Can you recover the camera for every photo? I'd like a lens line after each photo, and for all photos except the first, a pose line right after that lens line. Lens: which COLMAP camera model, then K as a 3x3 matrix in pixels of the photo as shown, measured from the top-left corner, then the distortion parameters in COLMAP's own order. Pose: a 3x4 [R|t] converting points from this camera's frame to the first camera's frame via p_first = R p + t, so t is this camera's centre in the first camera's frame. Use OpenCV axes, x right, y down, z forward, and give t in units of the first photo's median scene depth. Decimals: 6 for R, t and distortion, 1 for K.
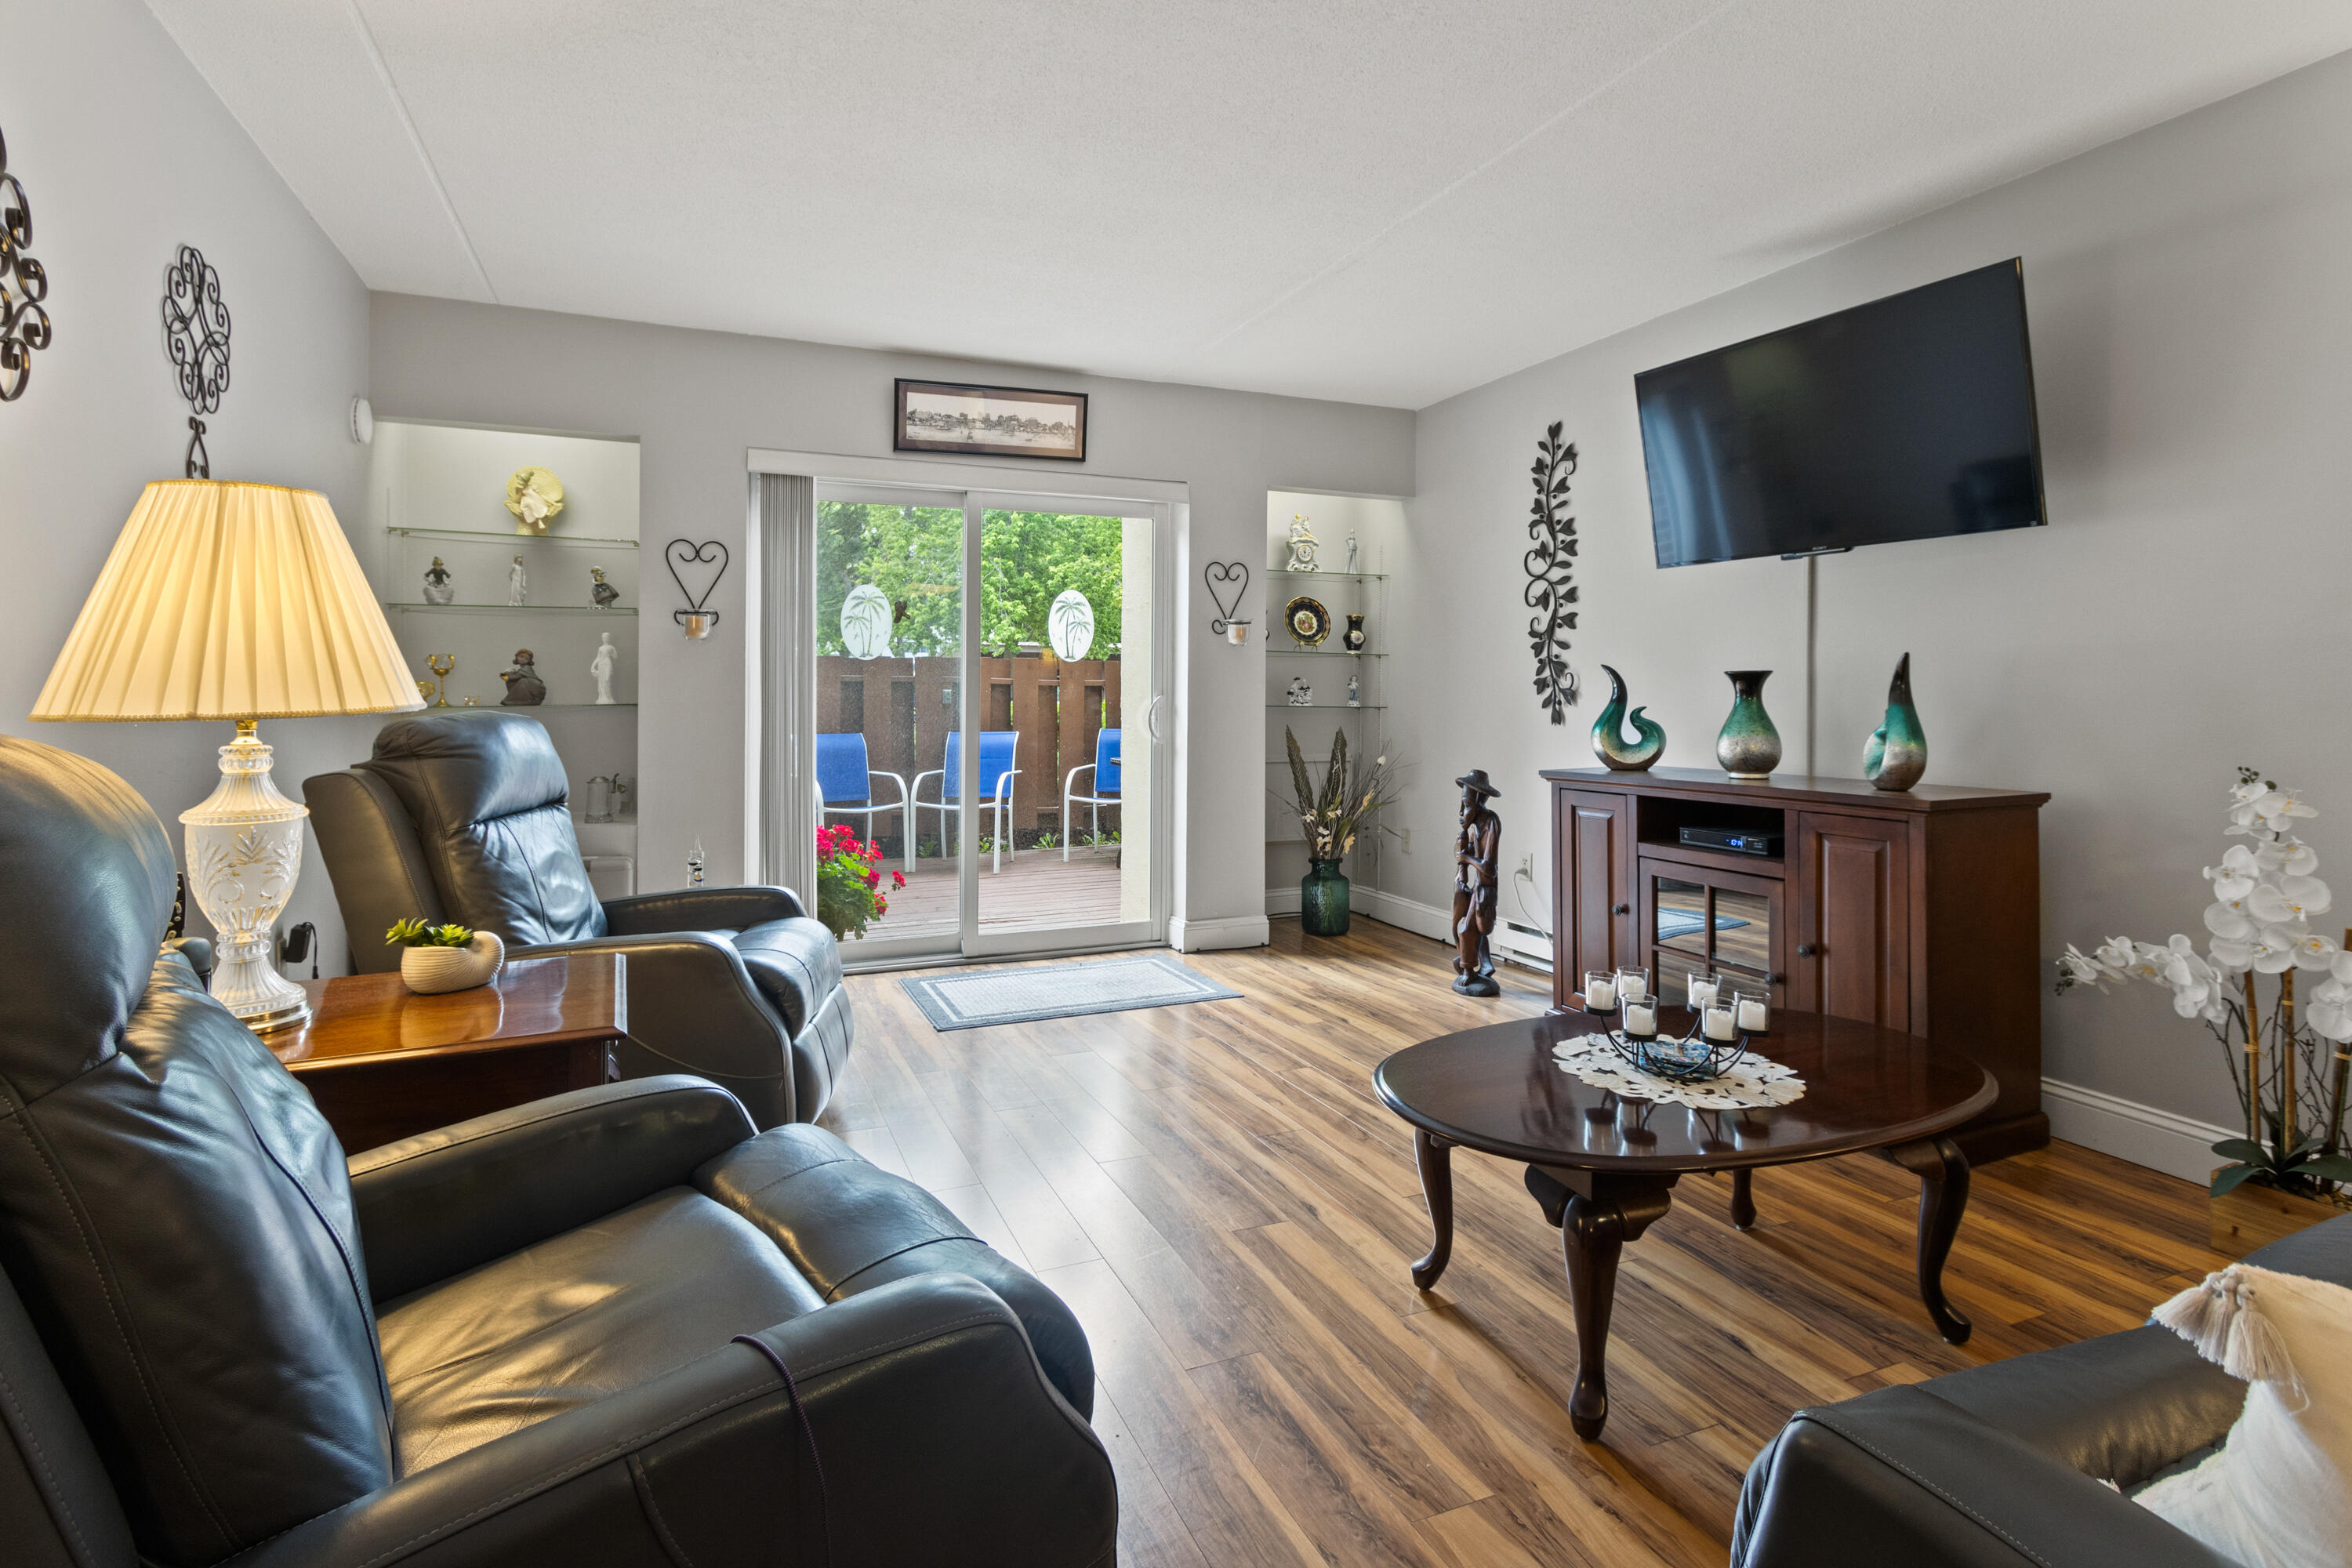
lens RADIAL K [[1118.0, 0, 1142.4], [0, 1118.0, 696.7], [0, 0, 1]] dist [0.001787, 0.000217]
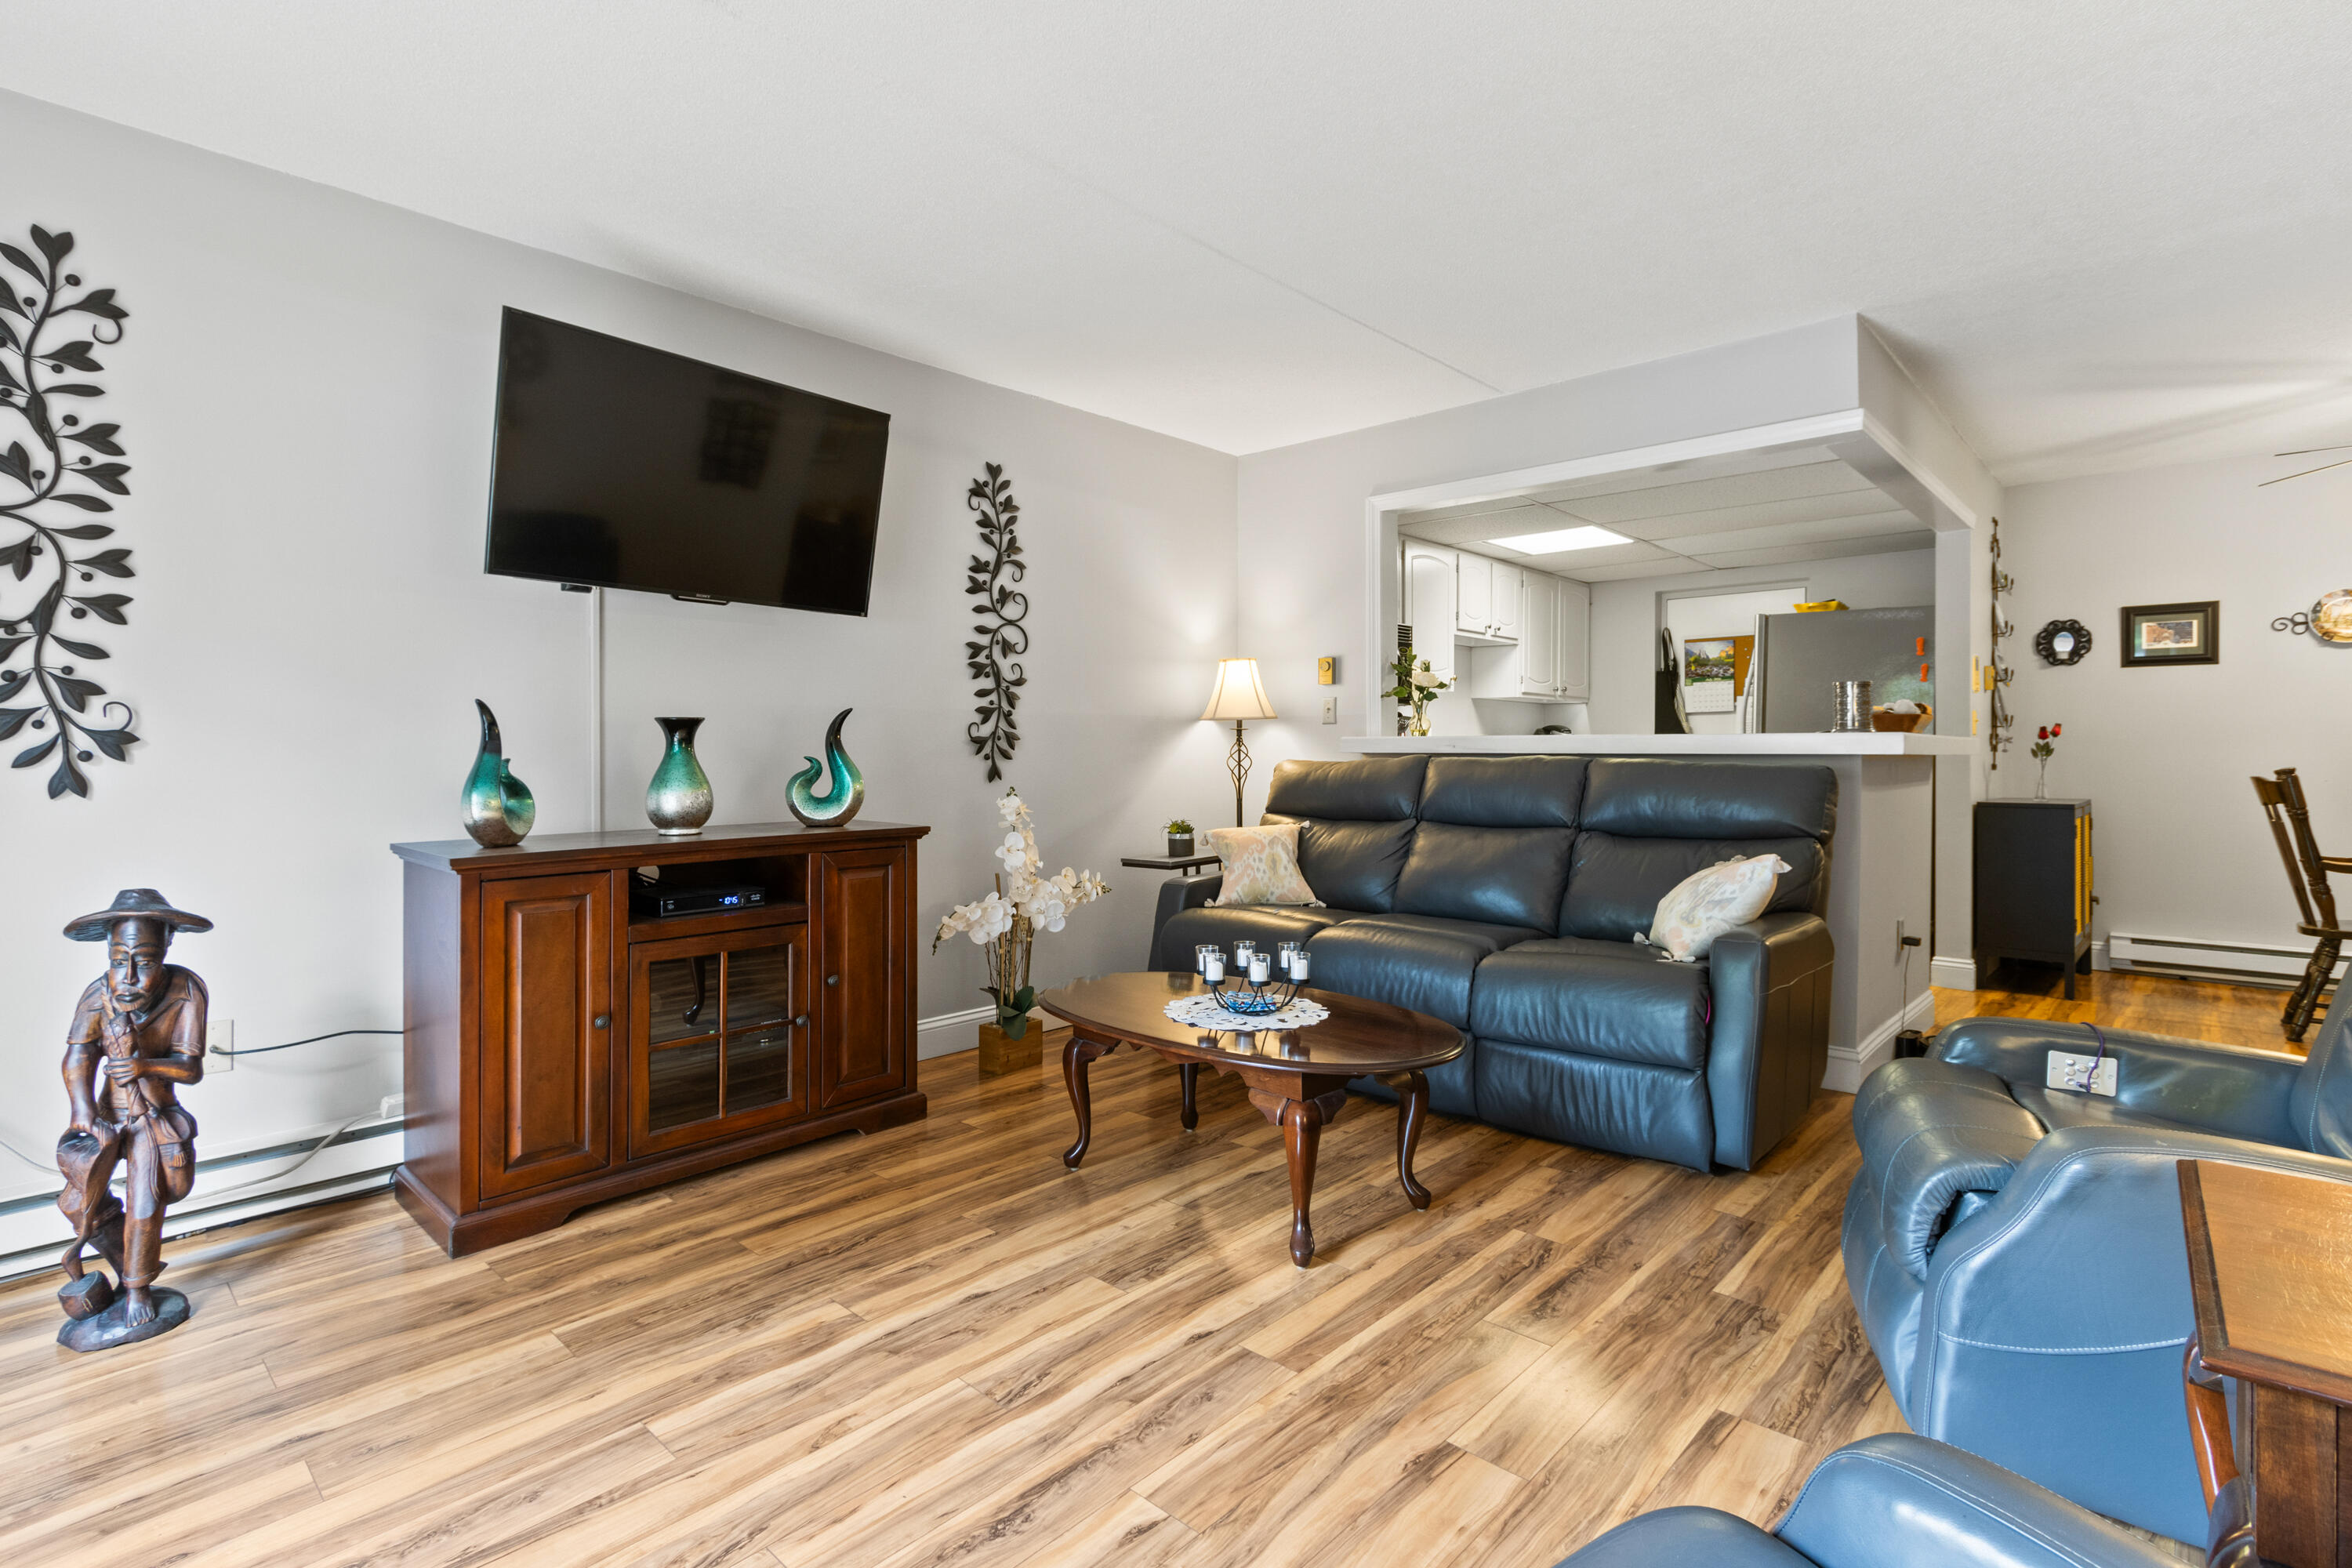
lens RADIAL K [[1123.1, 0, 1154.8], [0, 1123.1, 752.7], [0, 0, 1]] dist [0.004426, 0.000179]
pose [[-0.413394, -0.001625, 0.910551, -0.338443], [0.002471, 0.999993, 0.002907, 0.003299], [-0.910549, 0.003451, -0.413387, 0.755074]]
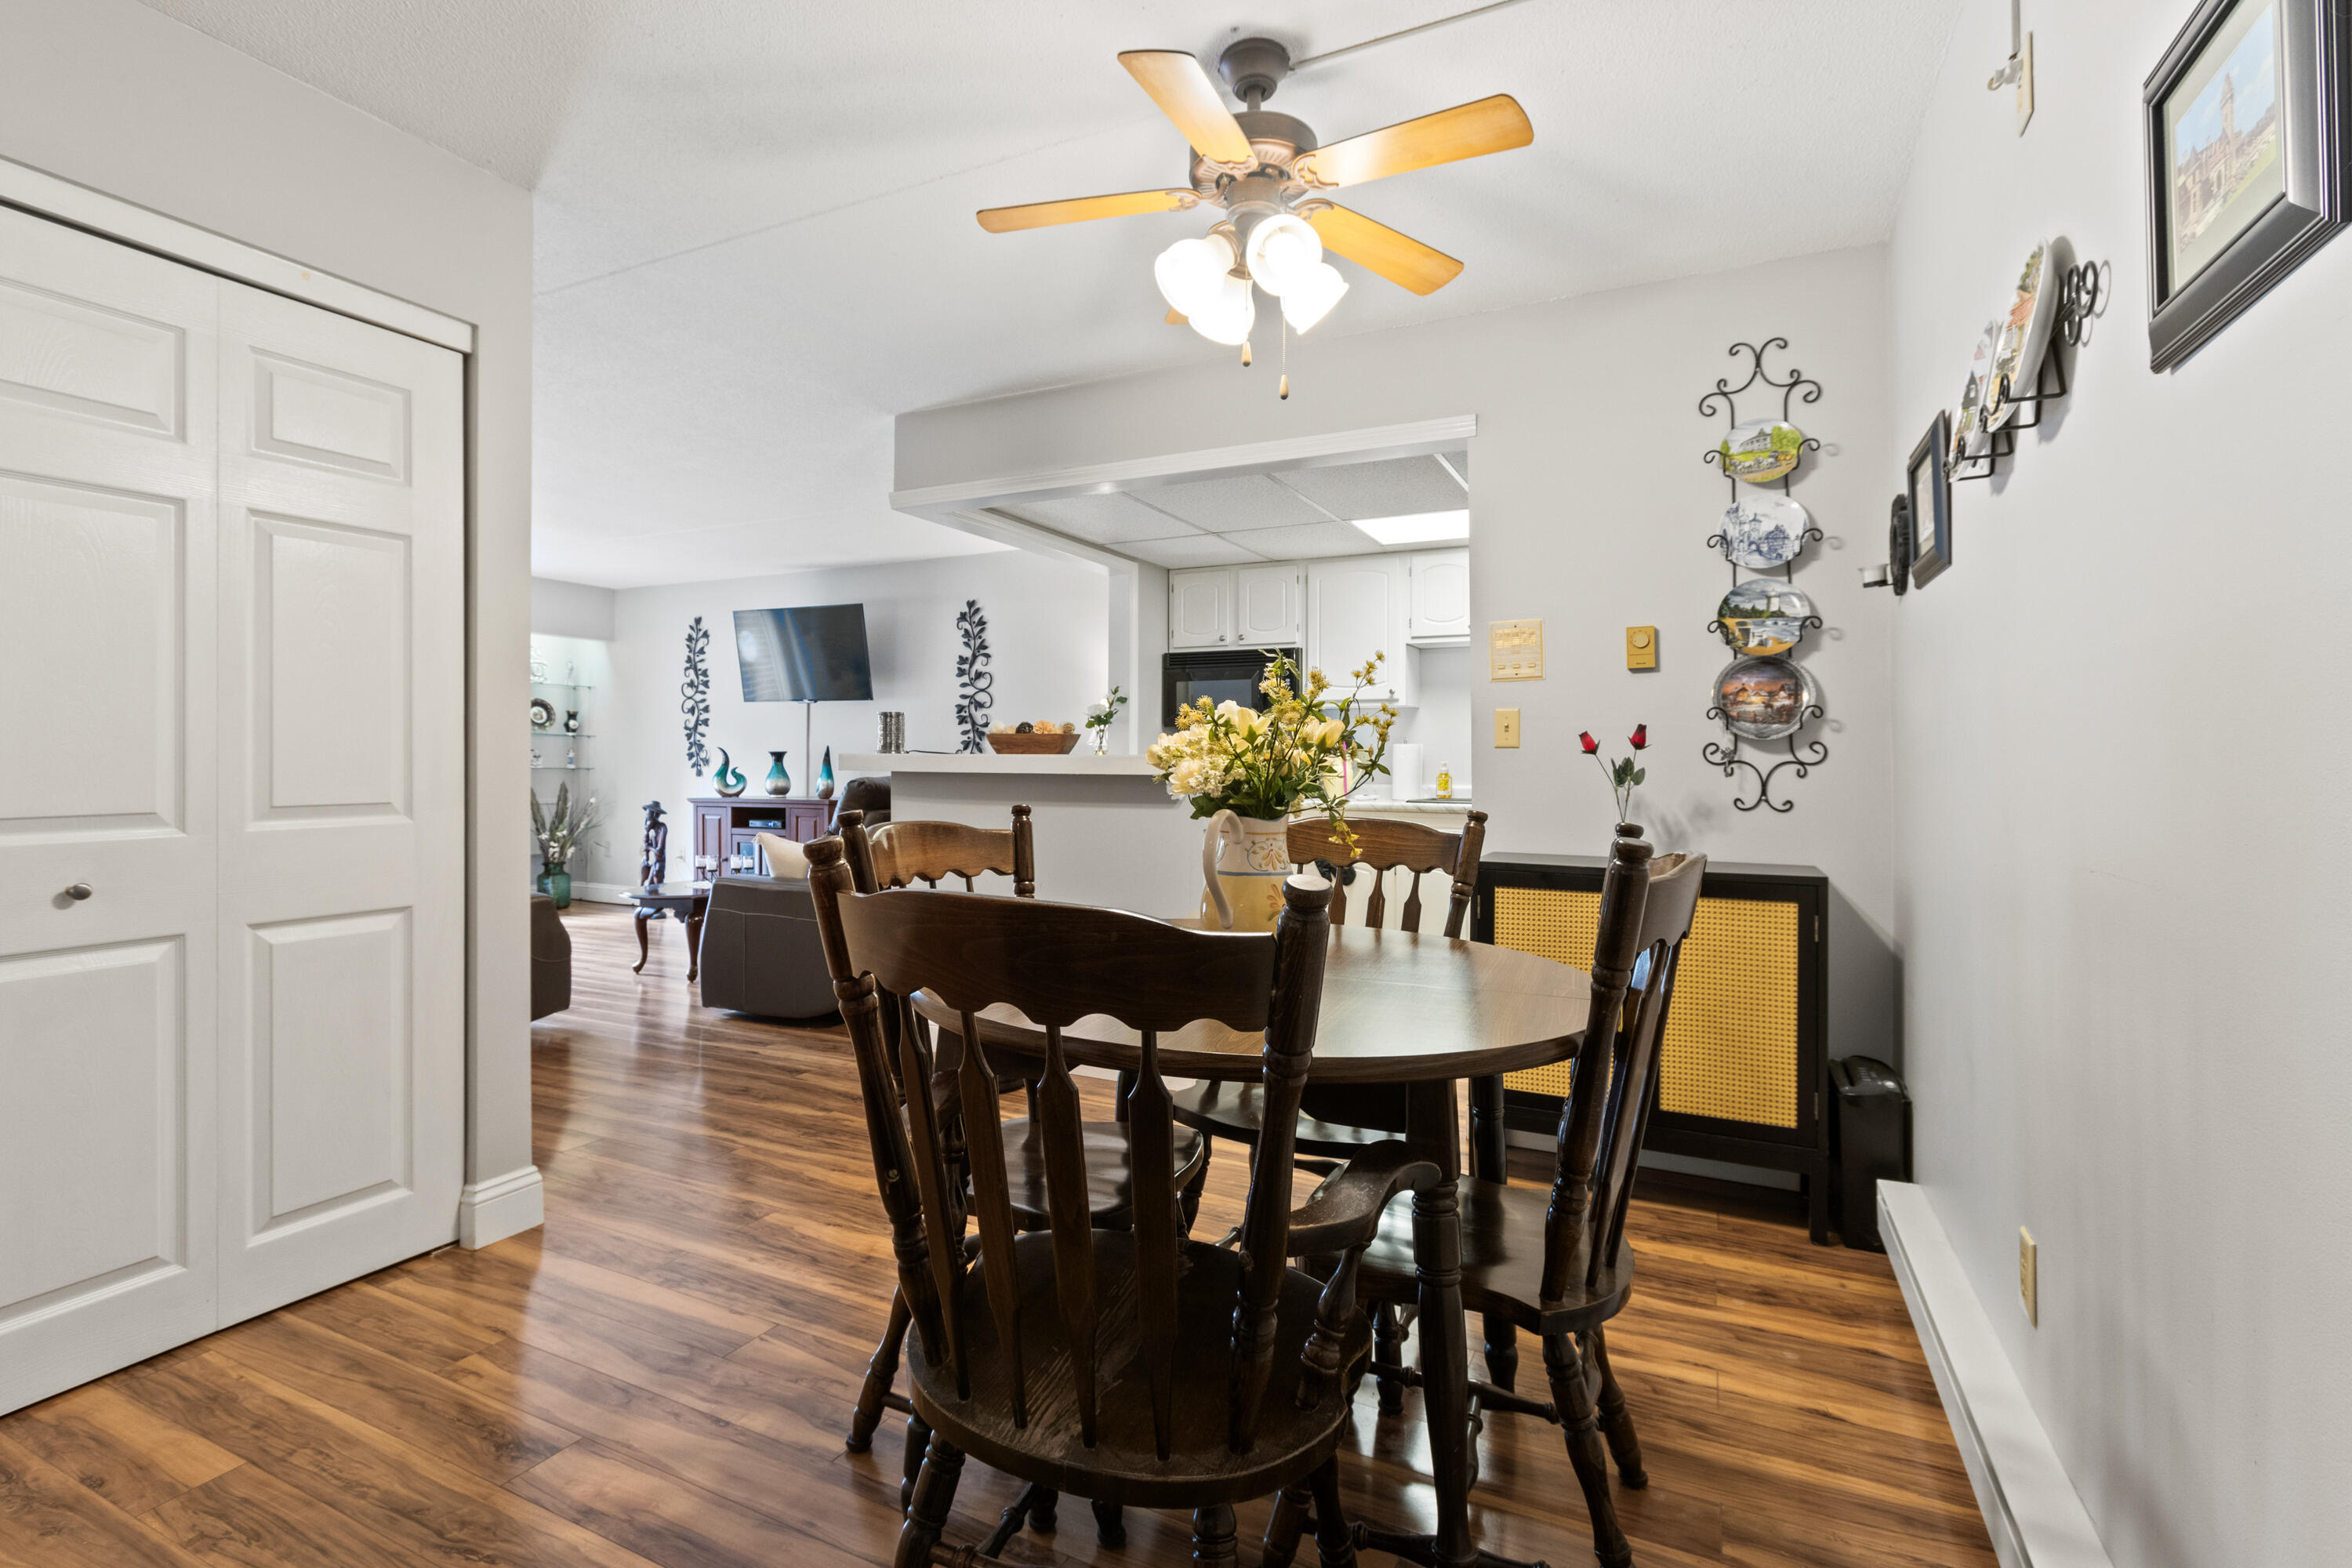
lens RADIAL K [[1089.8, 0, 1156.9], [0, 1089.8, 761.8], [0, 0, 1]] dist [0.000923, -0.000050]
pose [[0.745474, 0.002754, 0.666529, -0.281194], [-0.001886, 0.999996, -0.002023, 0.001640], [-0.666532, 0.000250, 0.745476, -0.893382]]
